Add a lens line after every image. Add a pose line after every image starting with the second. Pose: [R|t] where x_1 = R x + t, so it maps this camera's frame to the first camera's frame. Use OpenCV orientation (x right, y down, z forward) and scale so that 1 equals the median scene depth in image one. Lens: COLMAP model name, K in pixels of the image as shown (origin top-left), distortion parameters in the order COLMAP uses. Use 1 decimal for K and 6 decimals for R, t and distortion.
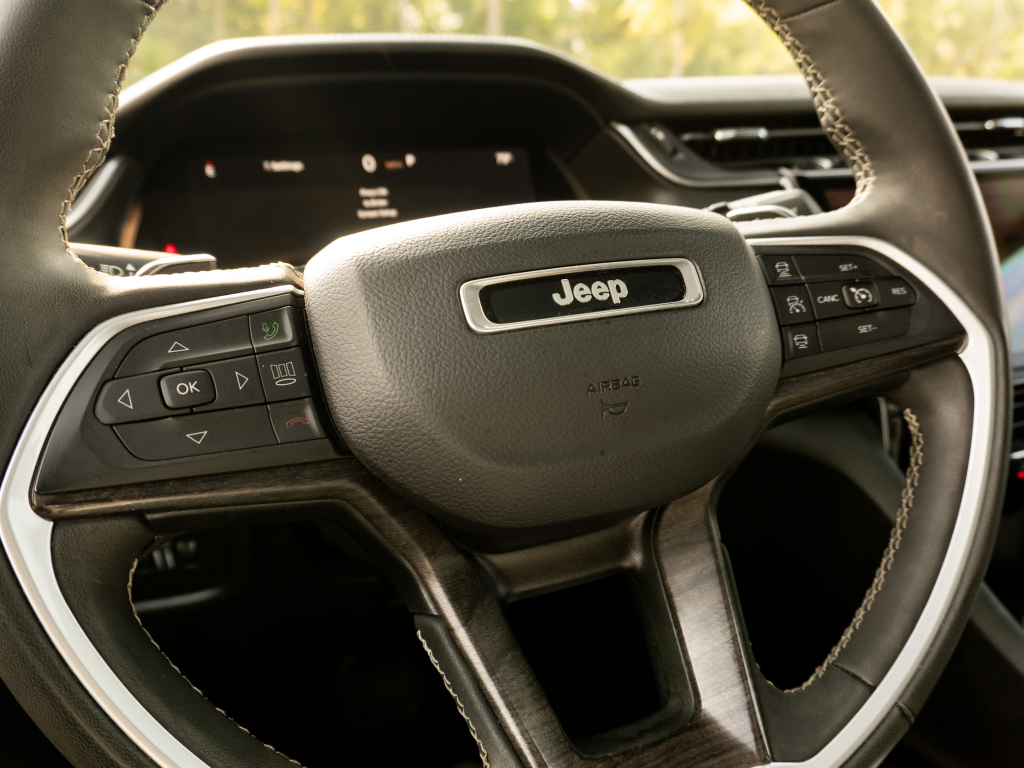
lens RADIAL K [[740.5, 0, 512.0], [0, 740.5, 391.1], [0, 0, 1]] dist [-0.017479, -0.001588]
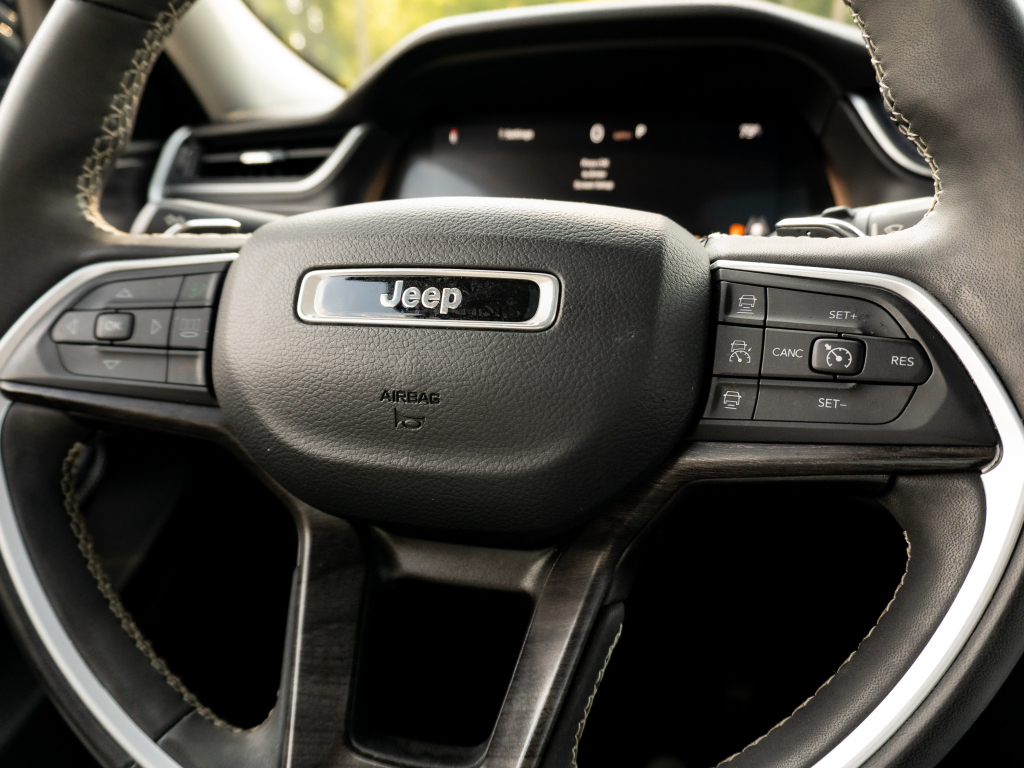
lens RADIAL K [[740.5, 0, 511.0], [0, 740.5, 389.0], [0, 0, 1]] dist [-0.017479, -0.001588]
pose [[0.811294, 0.215206, -0.543588, 0.616889], [-0.184237, 0.976522, 0.111635, -0.121193], [0.554850, 0.009580, 0.831895, 0.223803]]
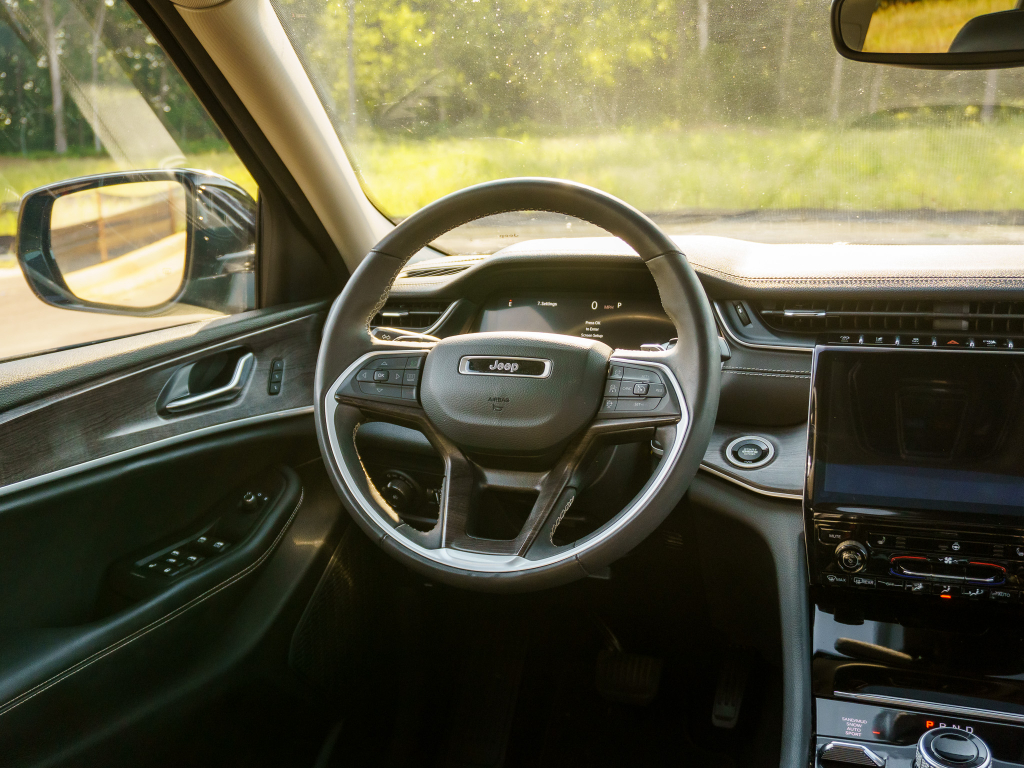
lens RADIAL K [[1011.0, 0, 512.5], [0, 1011.0, 382.1], [0, 0, 1]] dist [0.015557, 0.000000]
pose [[0.758718, 0.146882, -0.634644, 2.071954], [-0.228007, 0.972500, -0.047507, 0.076359], [0.610213, 0.180747, 0.771343, -1.527633]]
